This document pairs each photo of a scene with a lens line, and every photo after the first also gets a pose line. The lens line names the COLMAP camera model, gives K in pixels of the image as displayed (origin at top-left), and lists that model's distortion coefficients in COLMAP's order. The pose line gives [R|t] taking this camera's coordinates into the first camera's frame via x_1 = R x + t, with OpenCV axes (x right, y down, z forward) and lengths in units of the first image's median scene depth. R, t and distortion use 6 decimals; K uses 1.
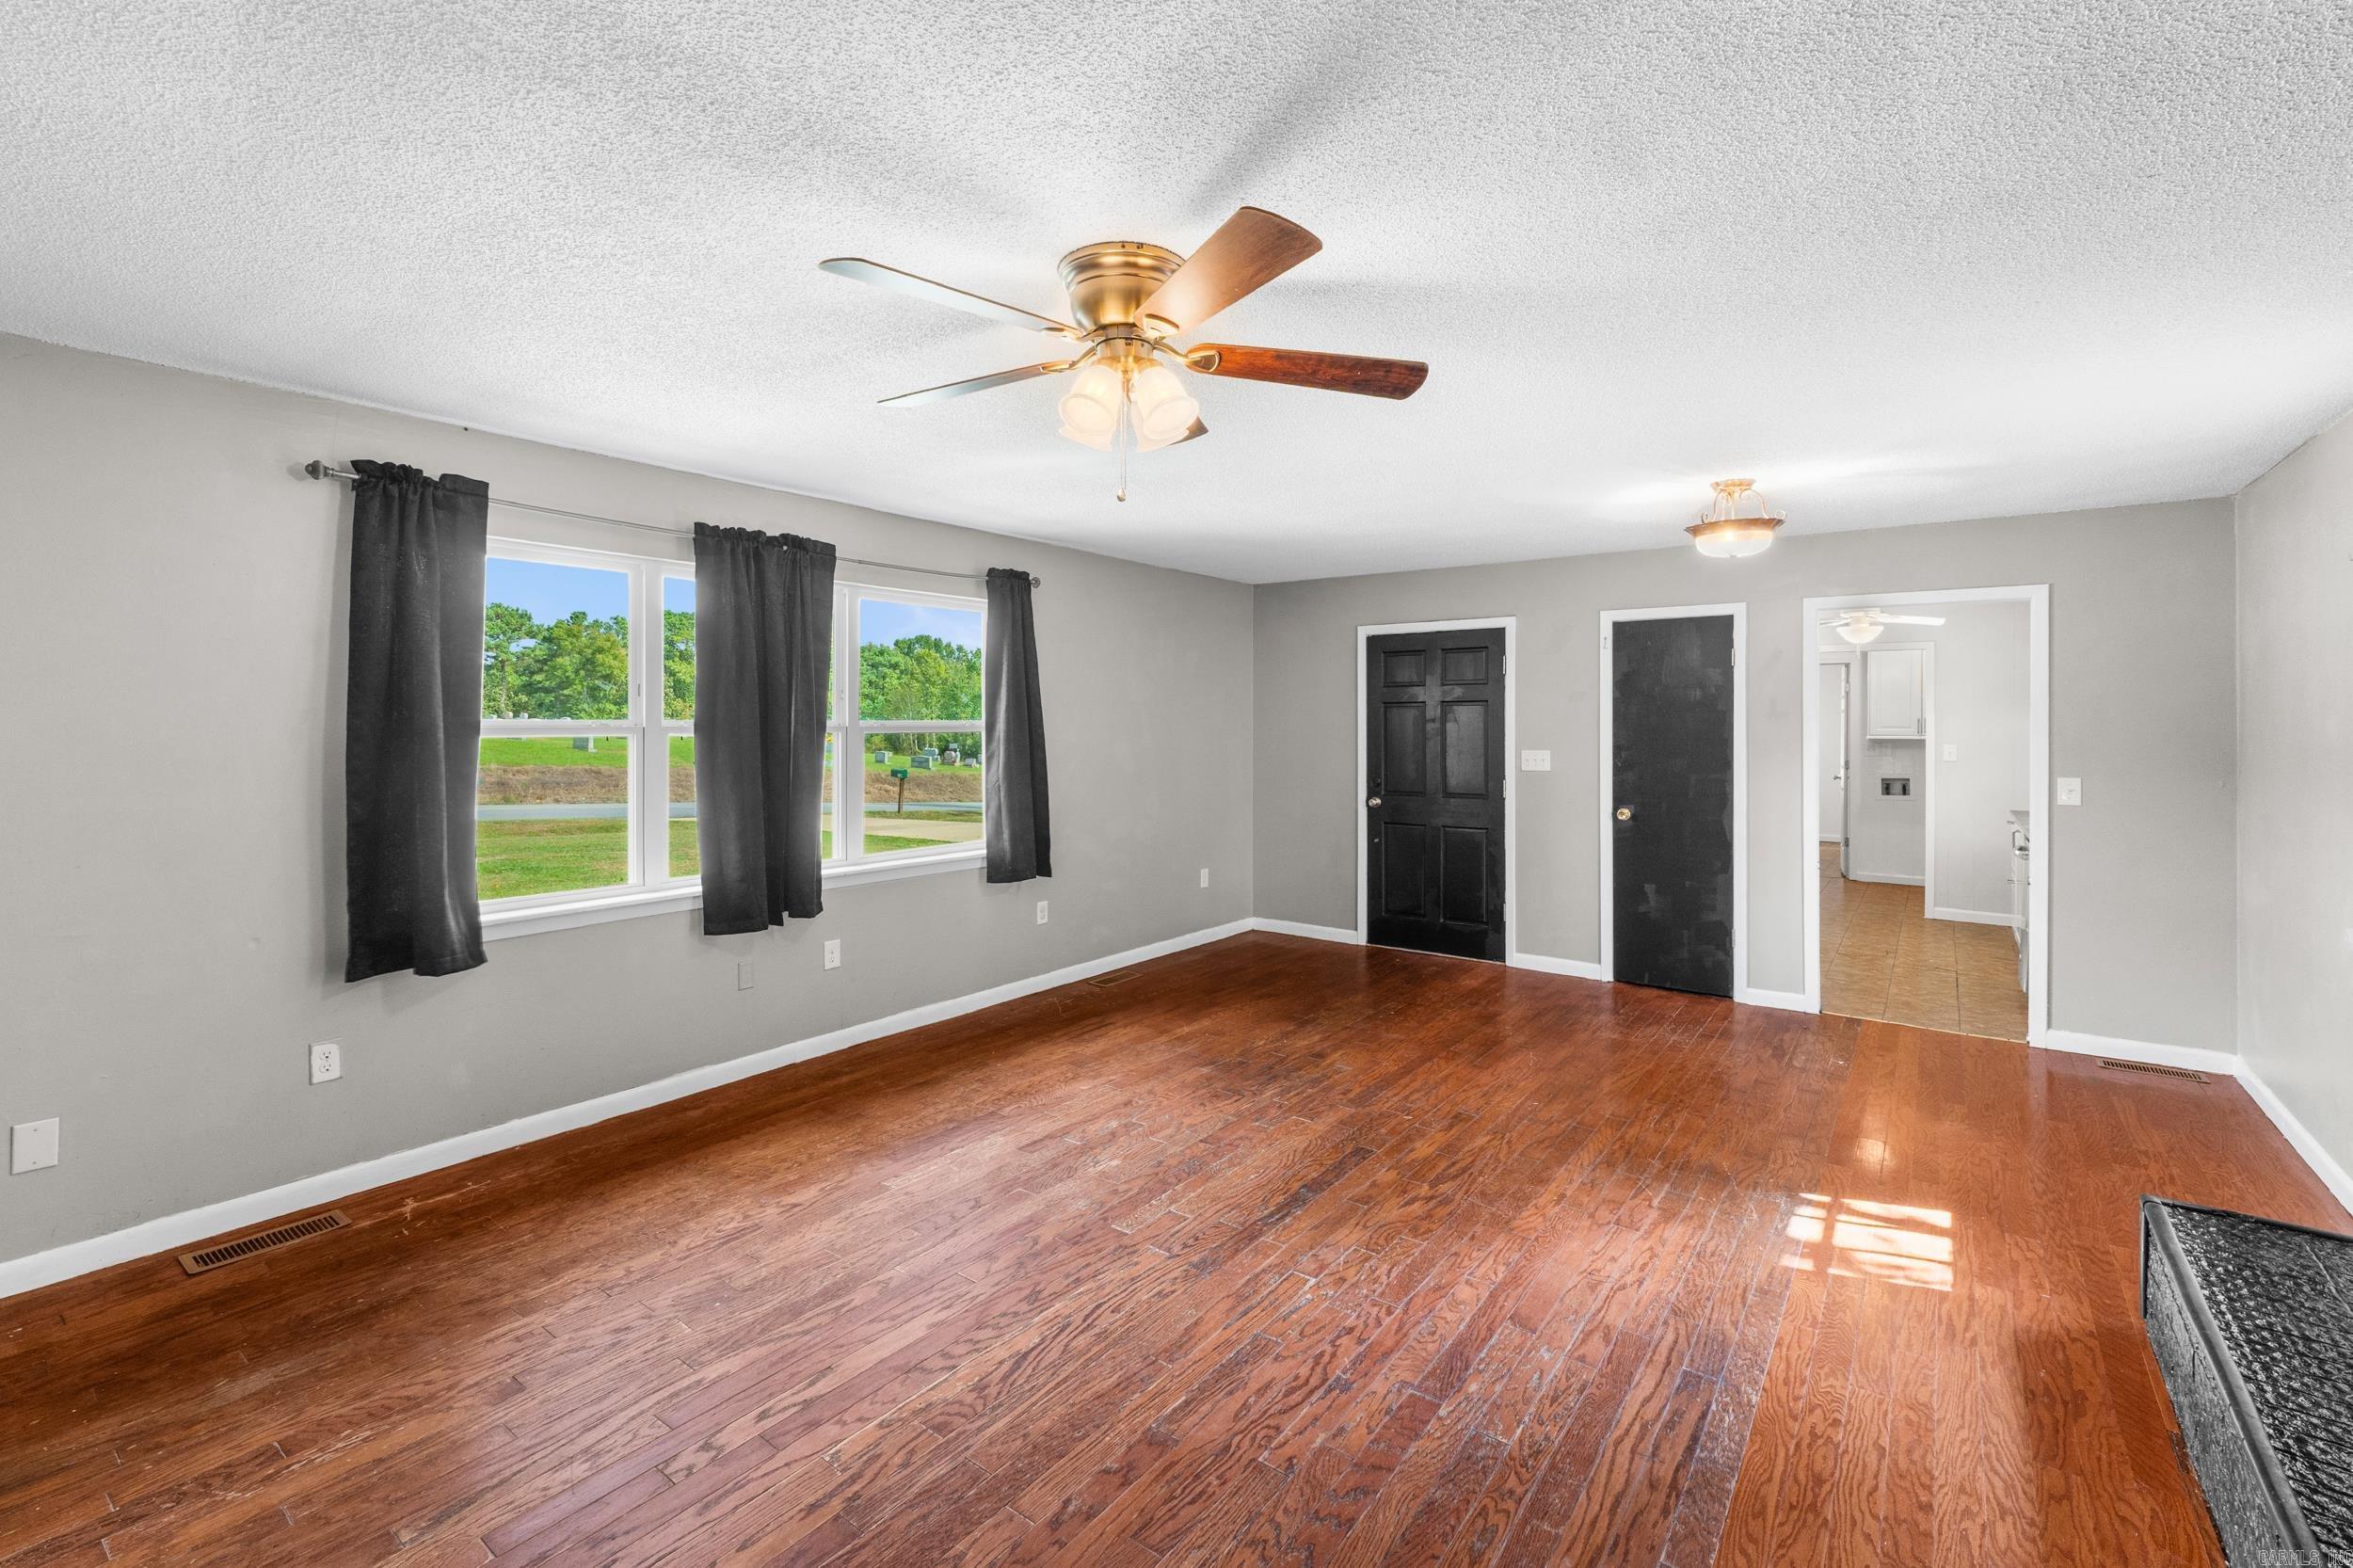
lens RADIAL K [[991.9, 0, 1186.5], [0, 991.9, 785.7], [0, 0, 1]] dist [0.006369, -0.000387]
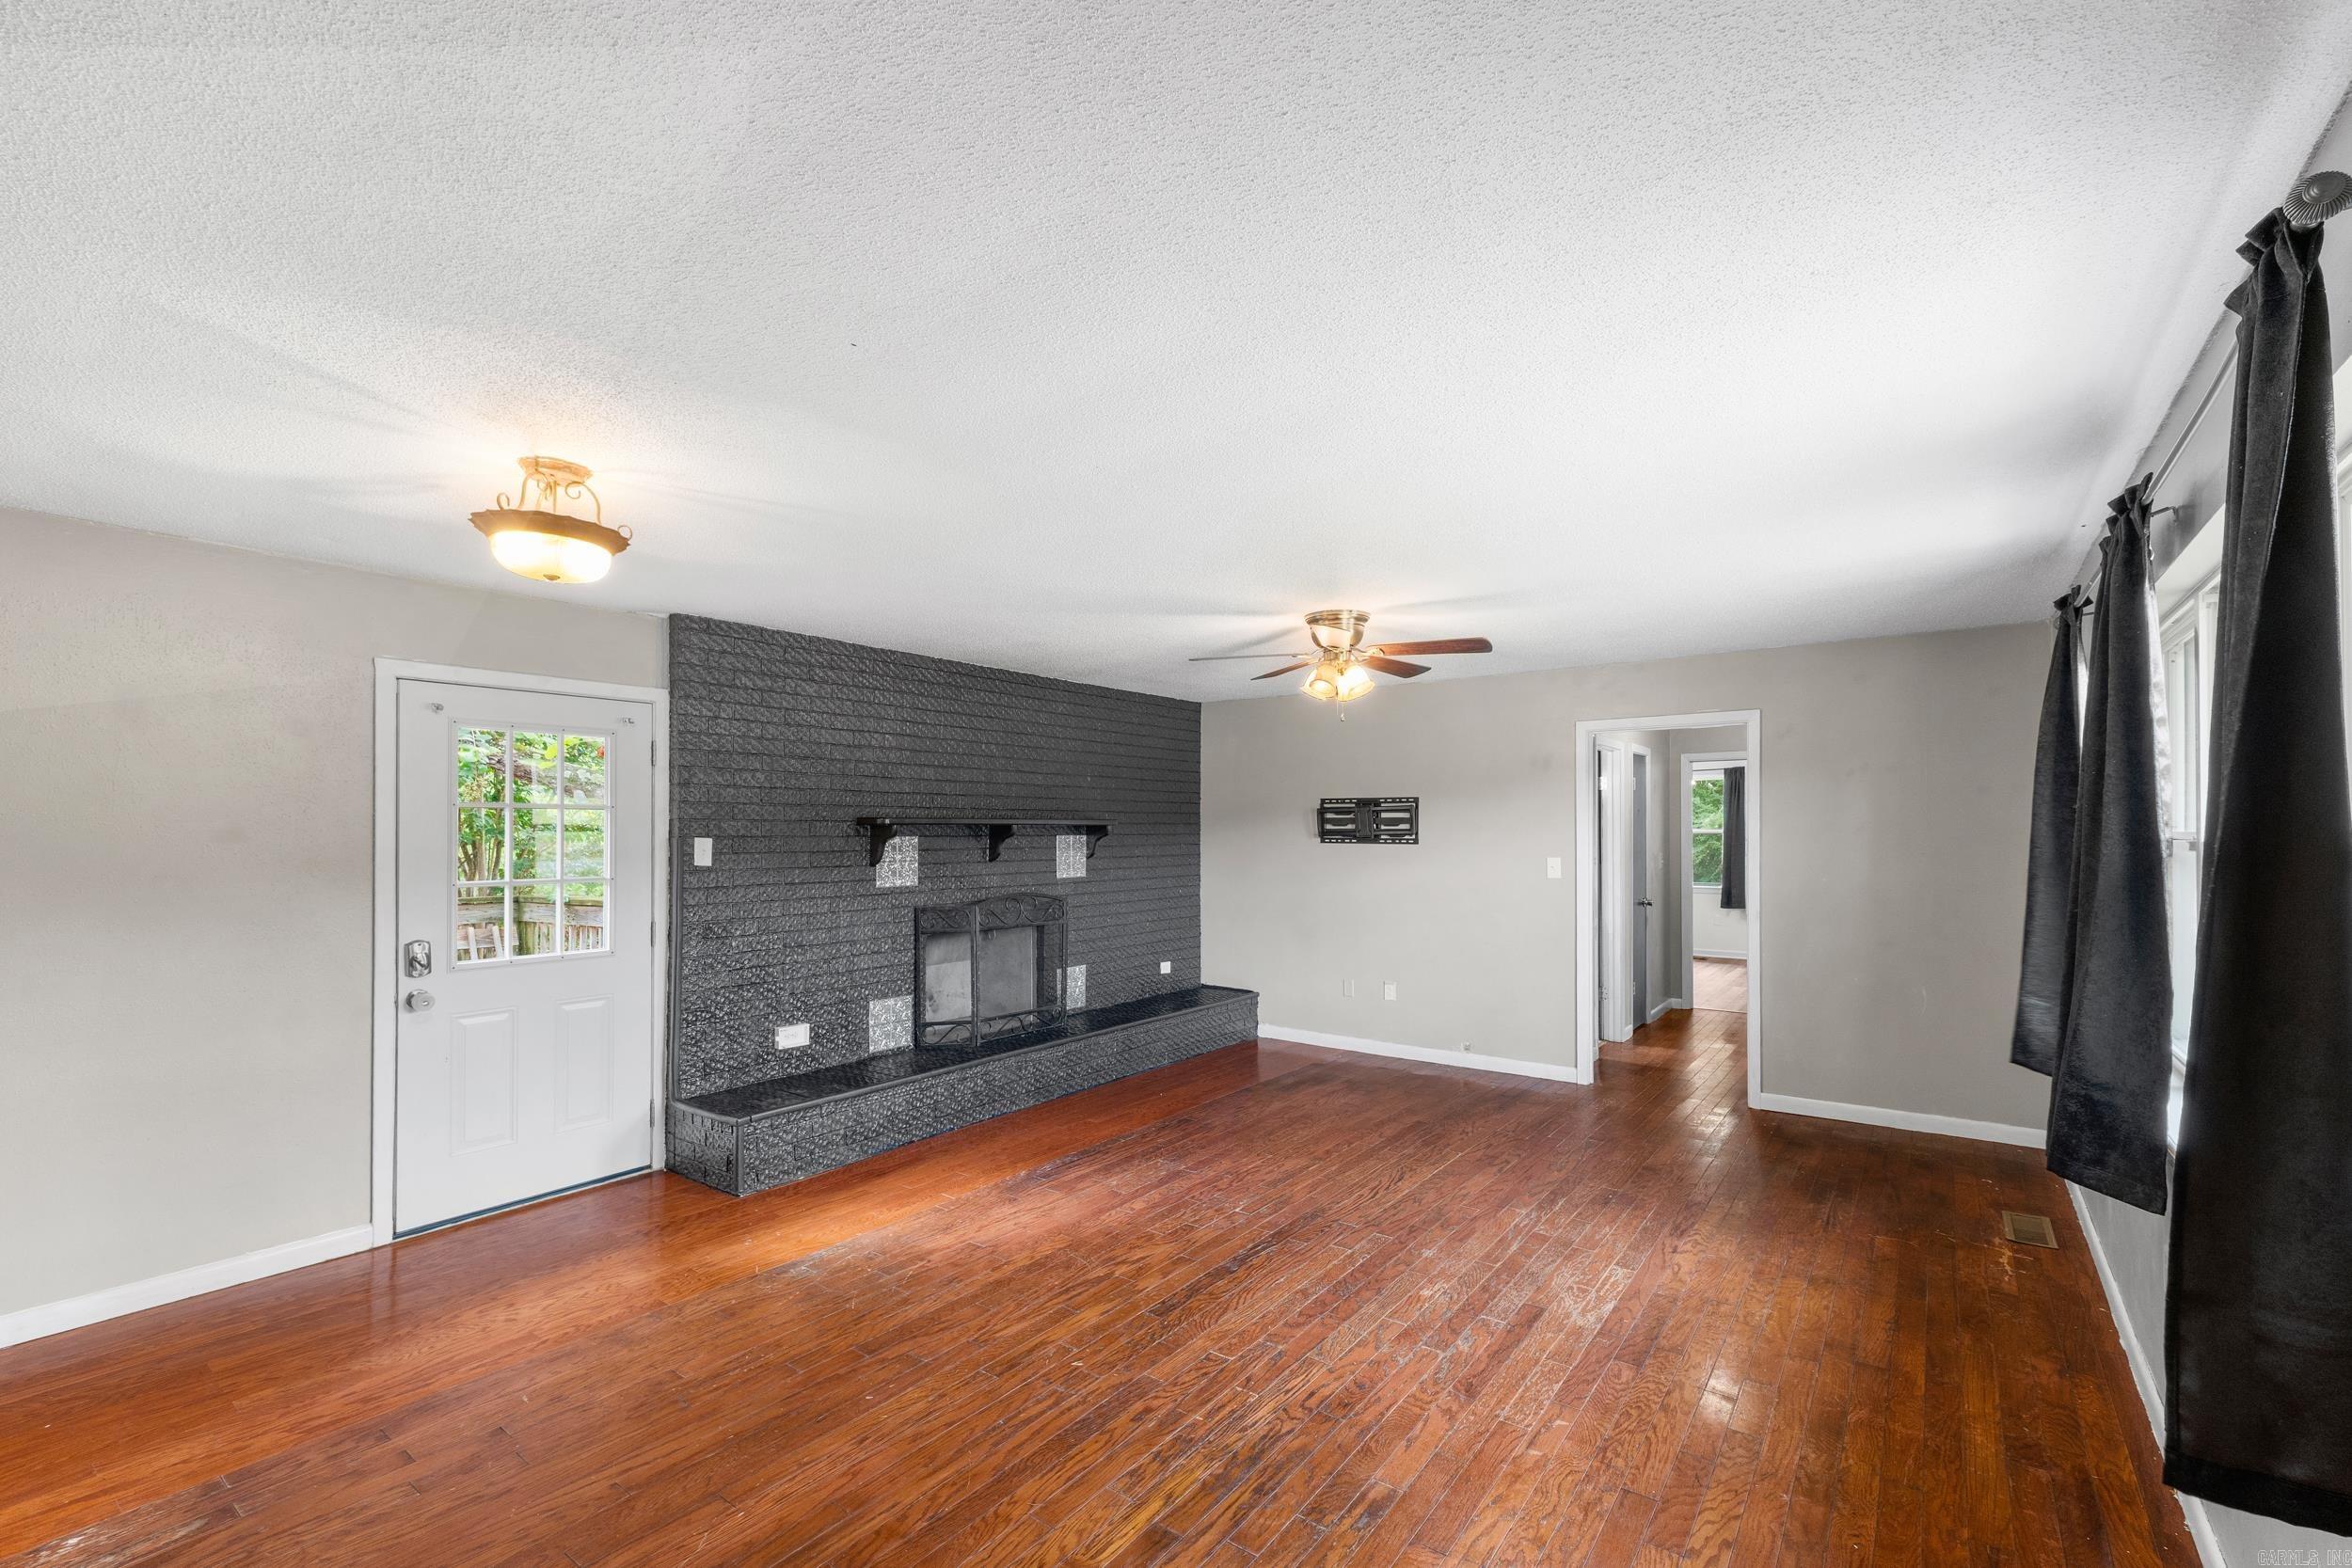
lens RADIAL K [[991.4, 0, 1186.0], [0, 991.4, 785.7], [0, 0, 1]] dist [0.006369, -0.000387]
pose [[-0.999990, -0.001272, 0.004226, 0.165582], [-0.001207, 0.999881, 0.015390, -0.132300], [-0.004245, 0.015385, -0.999873, 2.066678]]
